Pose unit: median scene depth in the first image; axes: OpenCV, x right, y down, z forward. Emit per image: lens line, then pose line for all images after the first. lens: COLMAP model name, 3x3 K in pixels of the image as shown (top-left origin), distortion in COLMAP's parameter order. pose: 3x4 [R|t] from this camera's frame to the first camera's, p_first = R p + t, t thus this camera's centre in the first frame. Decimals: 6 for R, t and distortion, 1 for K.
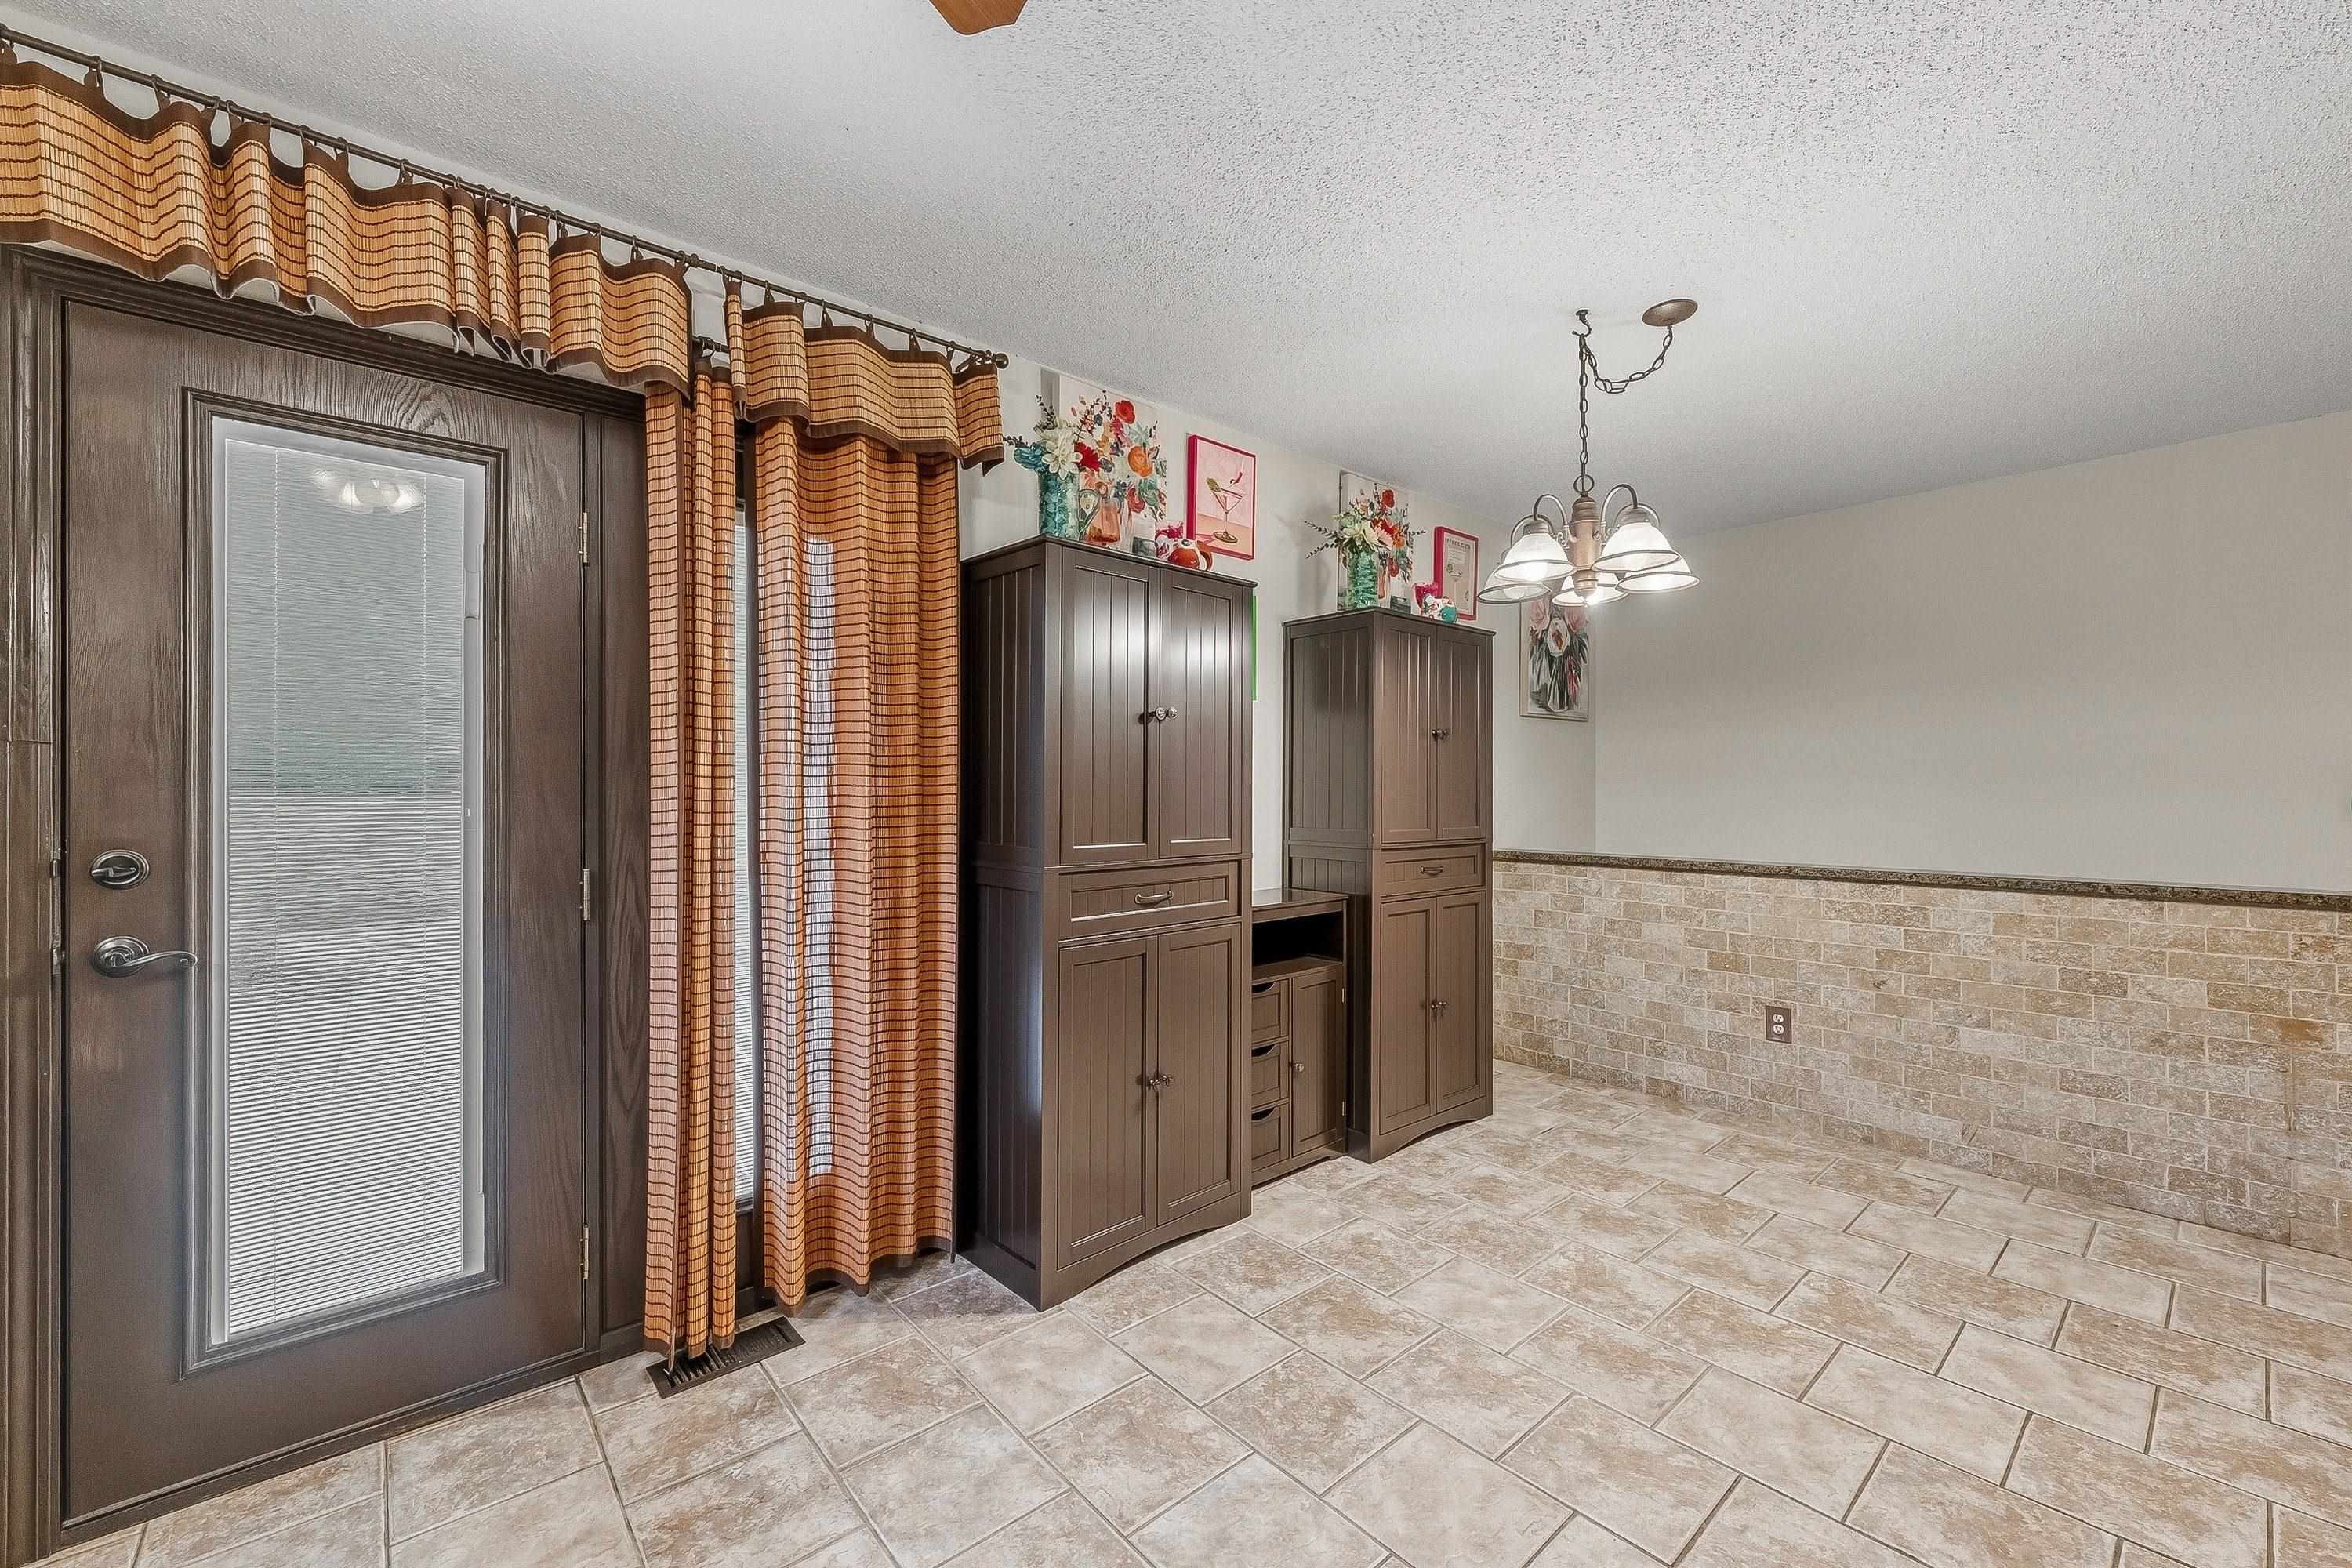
lens RADIAL K [[941.7, 0, 1175.4], [0, 941.7, 793.1], [0, 0, 1]] dist [-0.001693, -0.000316]
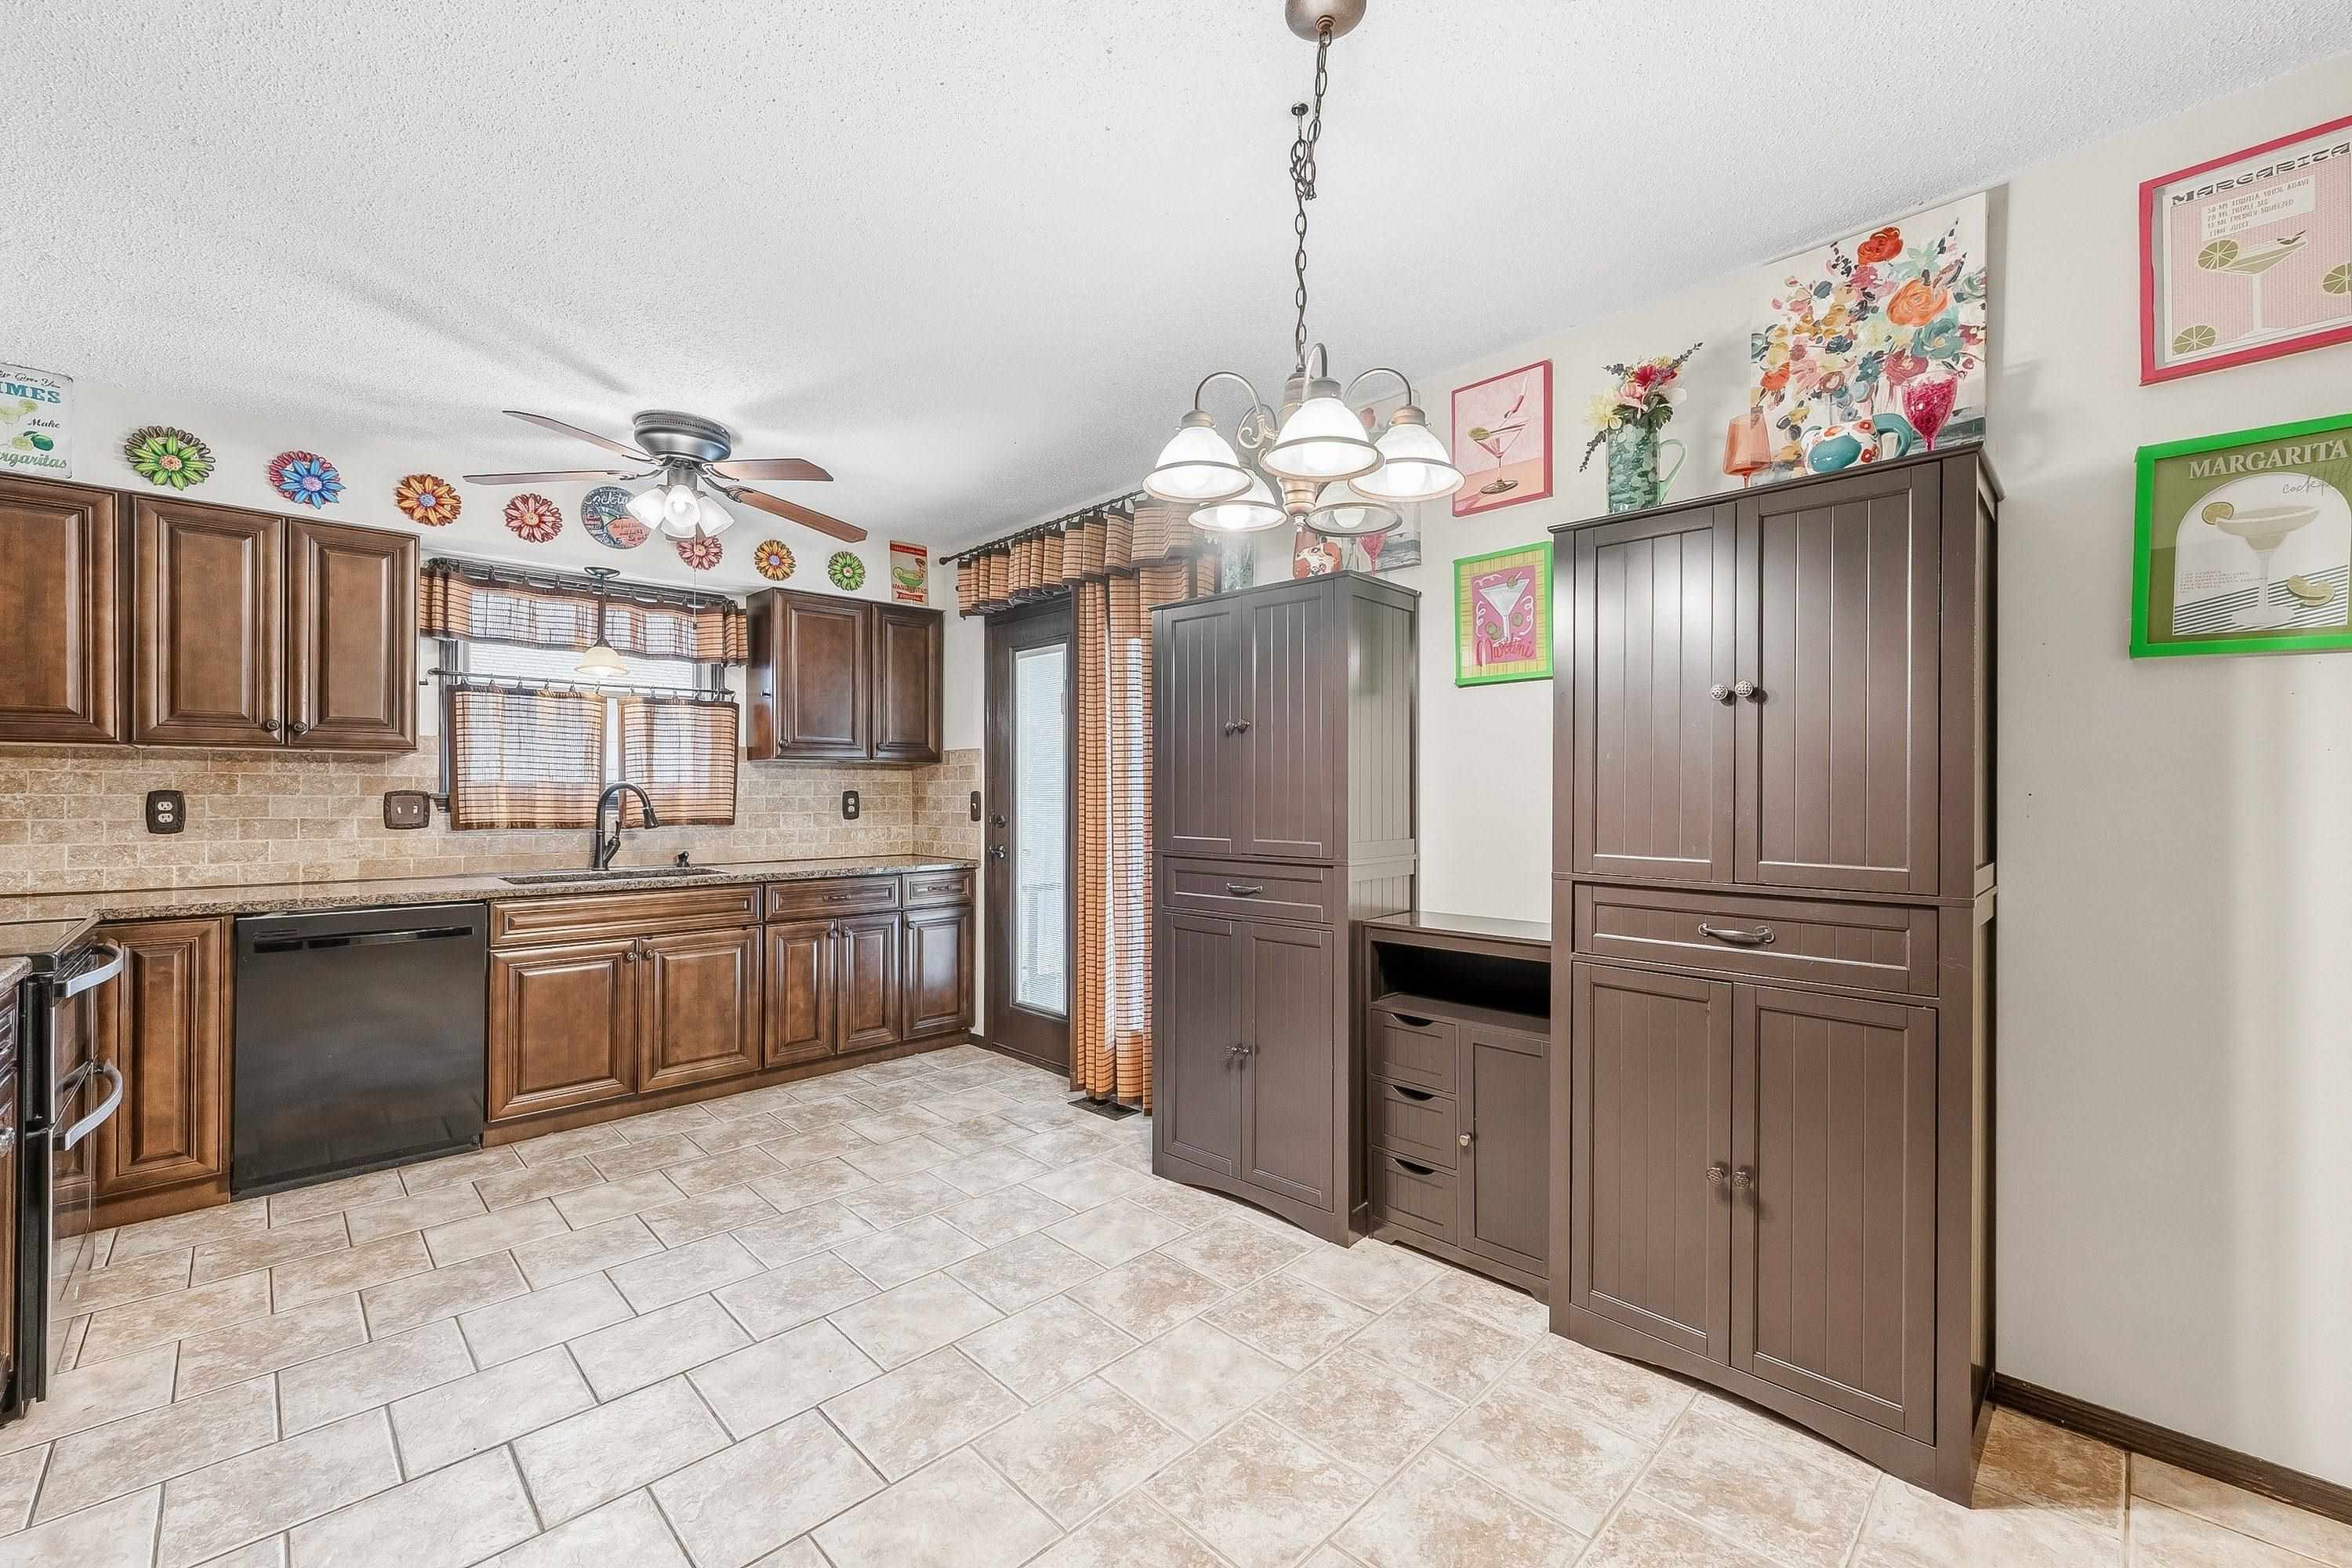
lens RADIAL K [[941.7, 0, 1181.9], [0, 941.7, 783.3], [0, 0, 1]] dist [-0.001693, -0.000316]
pose [[0.068812, -0.011301, -0.997566, 0.949159], [-0.007678, 0.999900, -0.011857, -0.003057], [0.997600, 0.008475, 0.068719, 0.722178]]
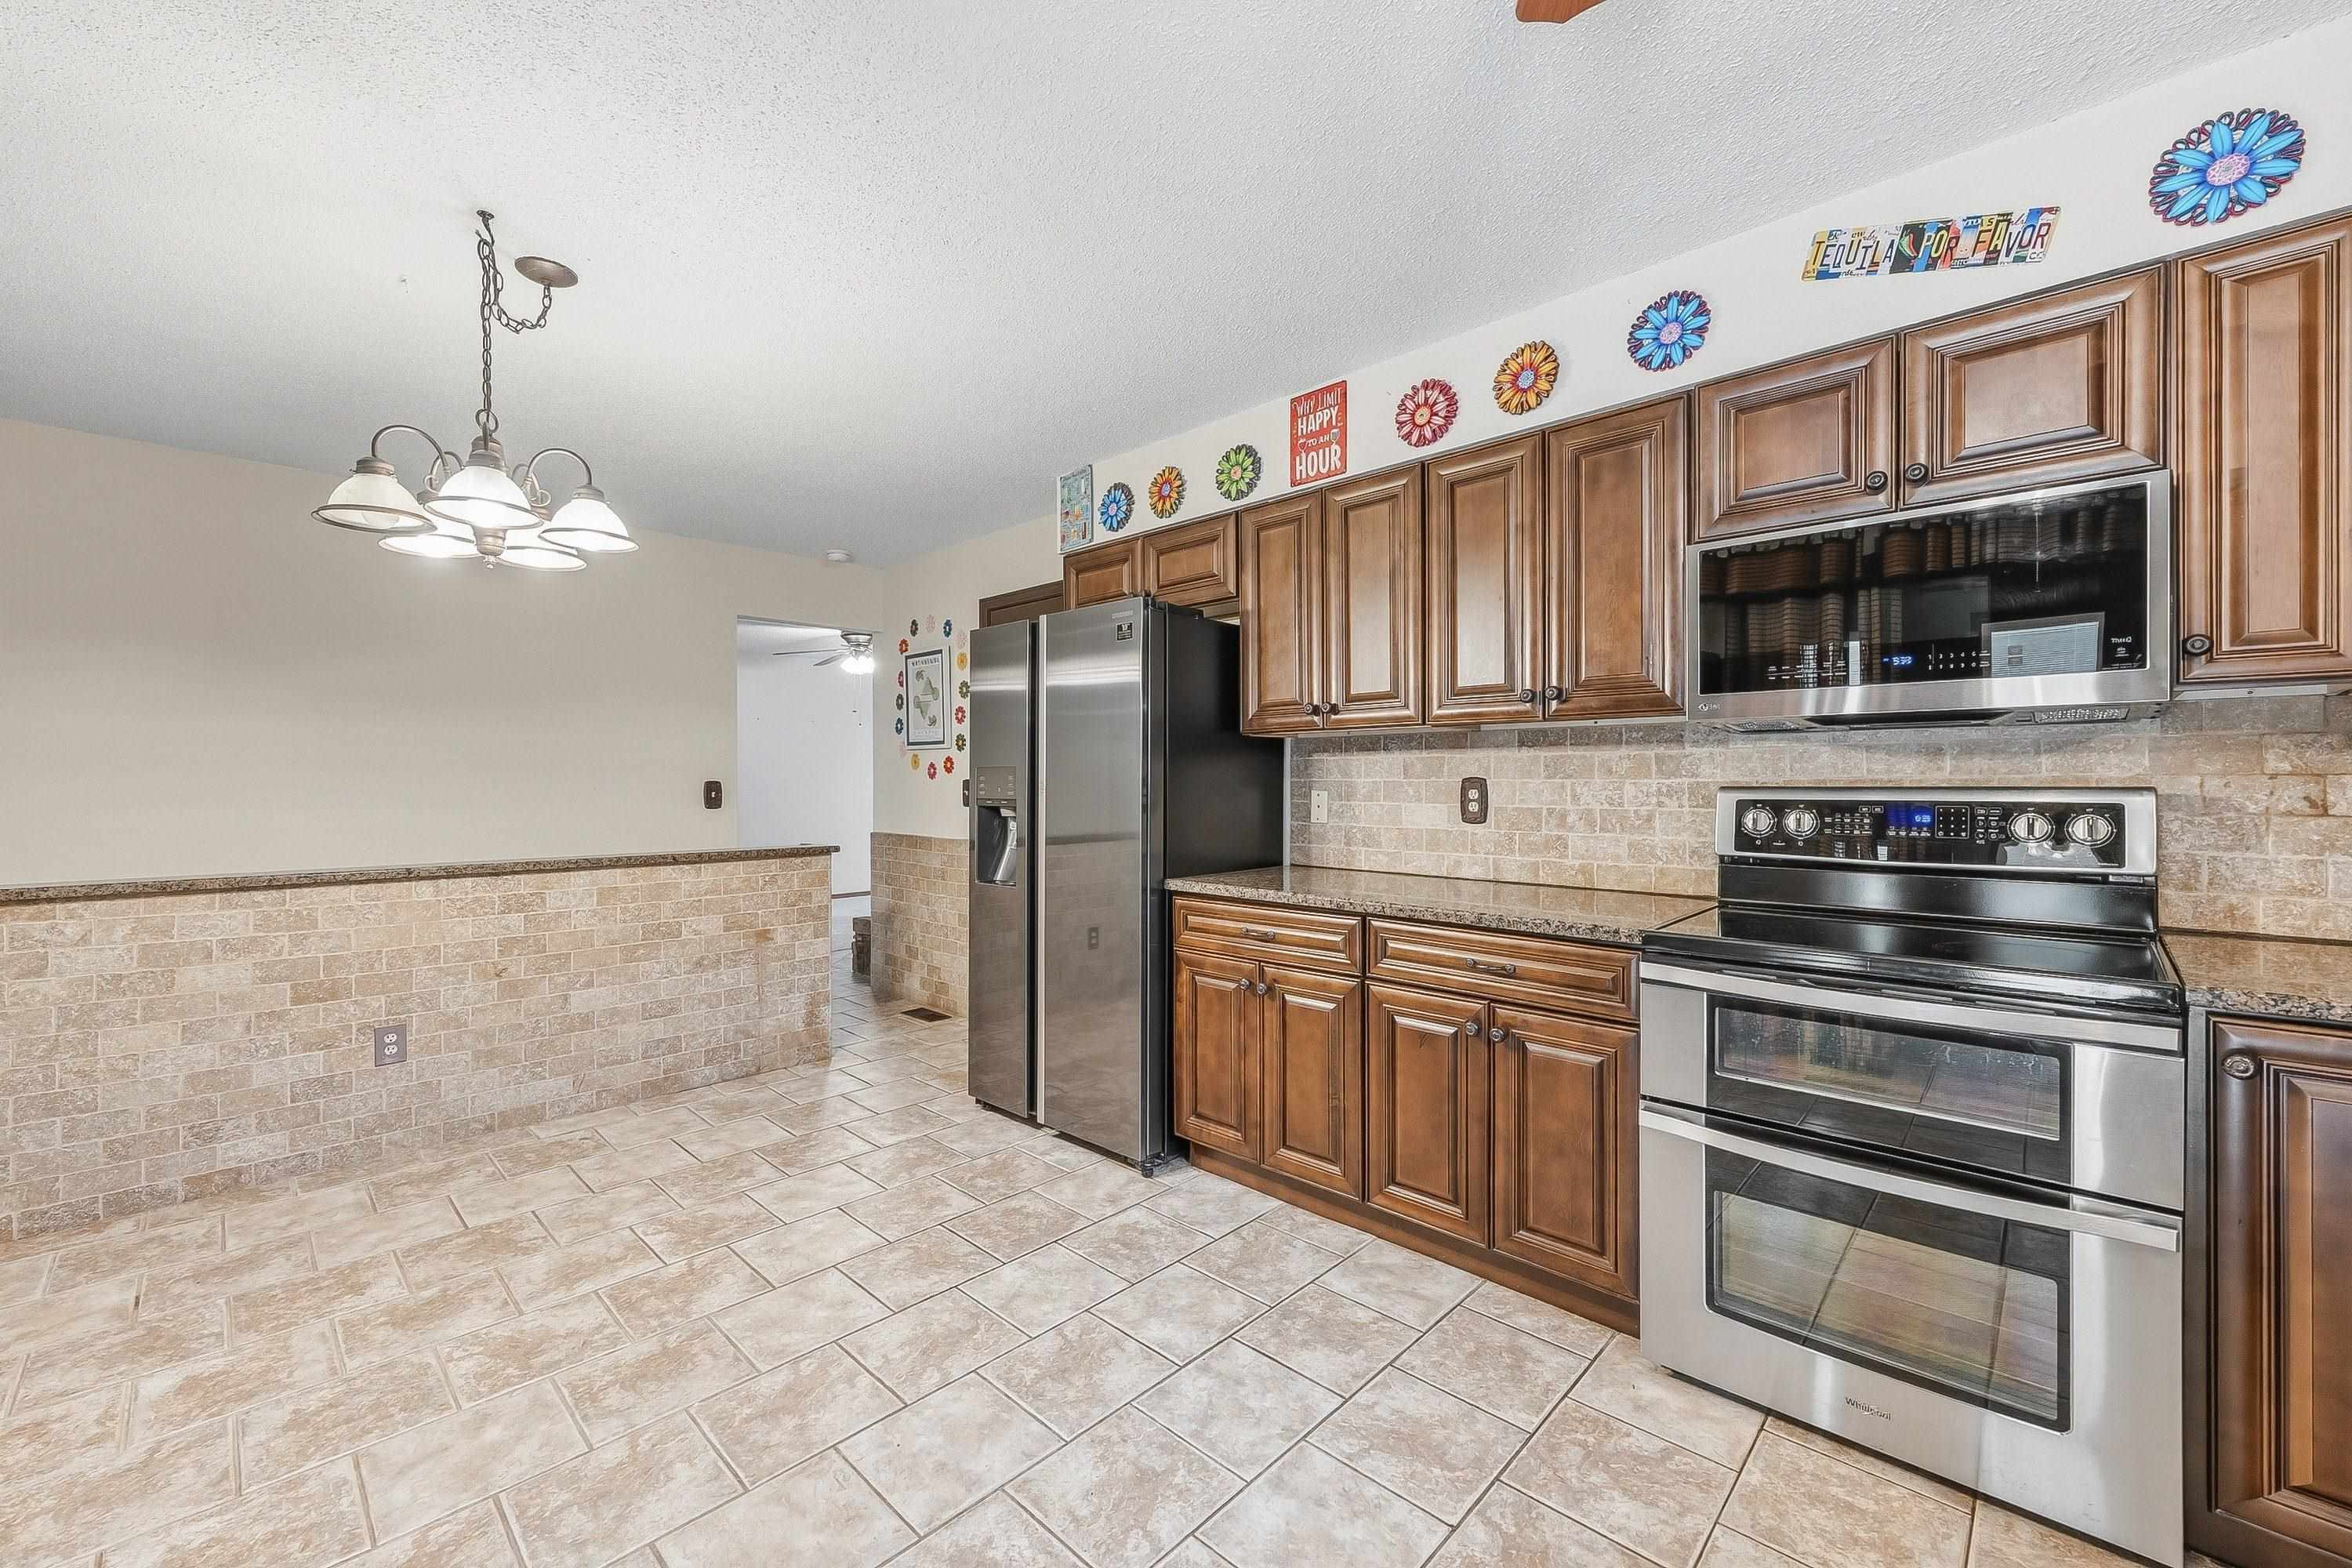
lens RADIAL K [[941.7, 0, 1176.2], [0, 941.7, 783.7], [0, 0, 1]] dist [-0.001693, -0.000316]
pose [[-0.088502, -0.000826, 0.996076, -0.382568], [0.010525, 0.999943, 0.001764, 0.001963], [-0.996020, 0.010639, -0.088489, 0.386380]]
